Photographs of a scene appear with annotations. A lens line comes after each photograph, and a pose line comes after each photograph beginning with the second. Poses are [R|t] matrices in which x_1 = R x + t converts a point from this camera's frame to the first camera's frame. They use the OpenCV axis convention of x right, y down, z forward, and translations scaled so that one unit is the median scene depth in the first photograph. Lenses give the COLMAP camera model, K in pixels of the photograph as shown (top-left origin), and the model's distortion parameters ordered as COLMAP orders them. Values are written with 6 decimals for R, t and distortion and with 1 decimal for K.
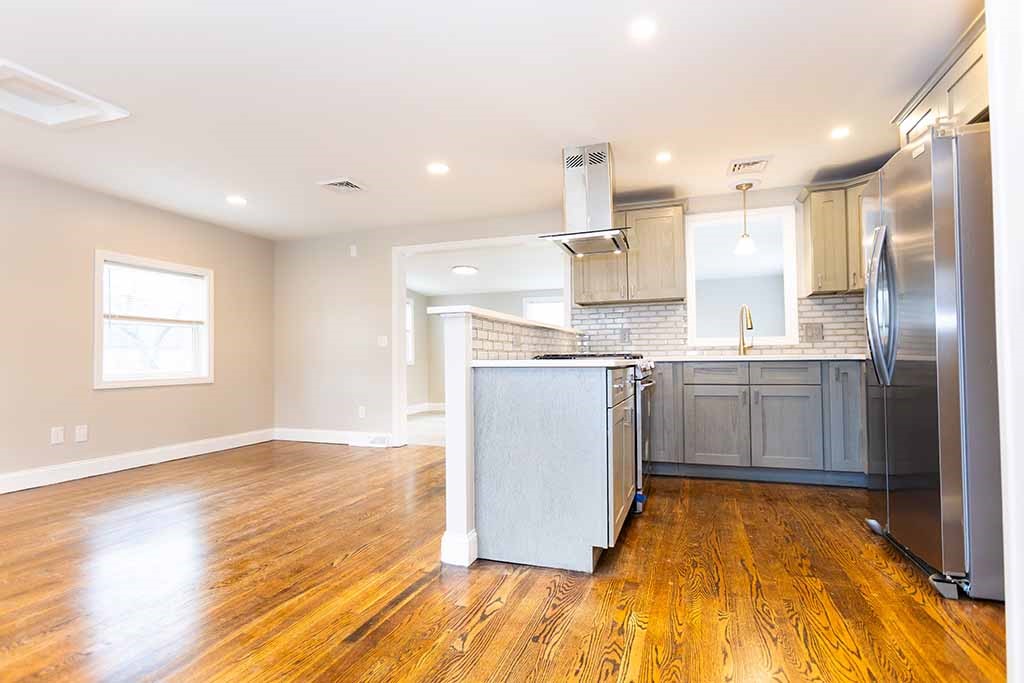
lens RADIAL K [[525.3, 0, 508.6], [0, 525.3, 336.9], [0, 0, 1]] dist [0.010033, 0.001868]
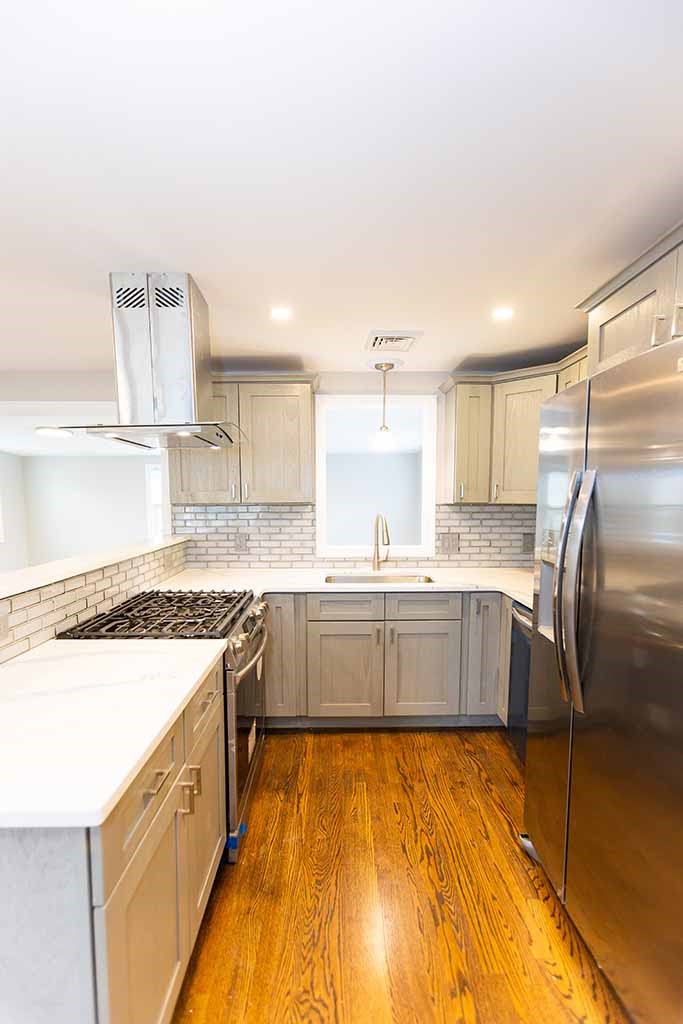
lens RADIAL K [[481.1, 0, 341.2], [0, 481.1, 531.9], [0, 0, 1]] dist [-0.022463, 0.000611]
pose [[0.936646, -0.013856, 0.350004, 0.130619], [-0.021182, 0.995148, 0.096081, -0.107372], [-0.349637, -0.097407, 0.931808, 0.328614]]
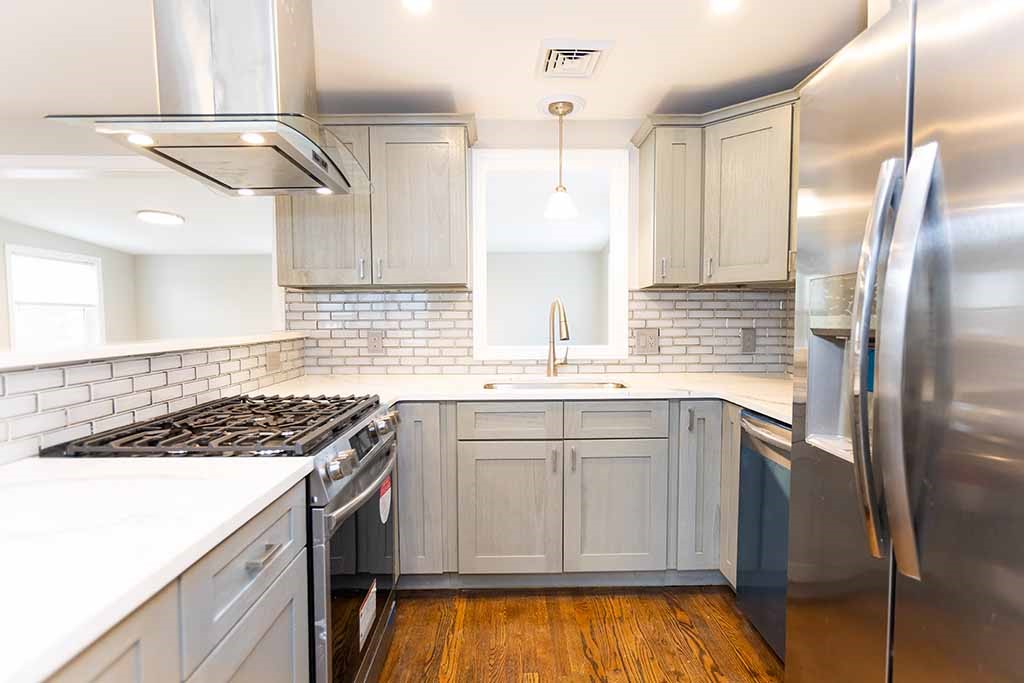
lens RADIAL K [[530.8, 0, 516.4], [0, 530.8, 332.2], [0, 0, 1]] dist [-0.014850, -0.001798]
pose [[0.935238, -0.000820, 0.354017, 0.185858], [-0.018705, 0.998486, 0.051727, -0.055628], [-0.353524, -0.054999, 0.933807, 0.441792]]
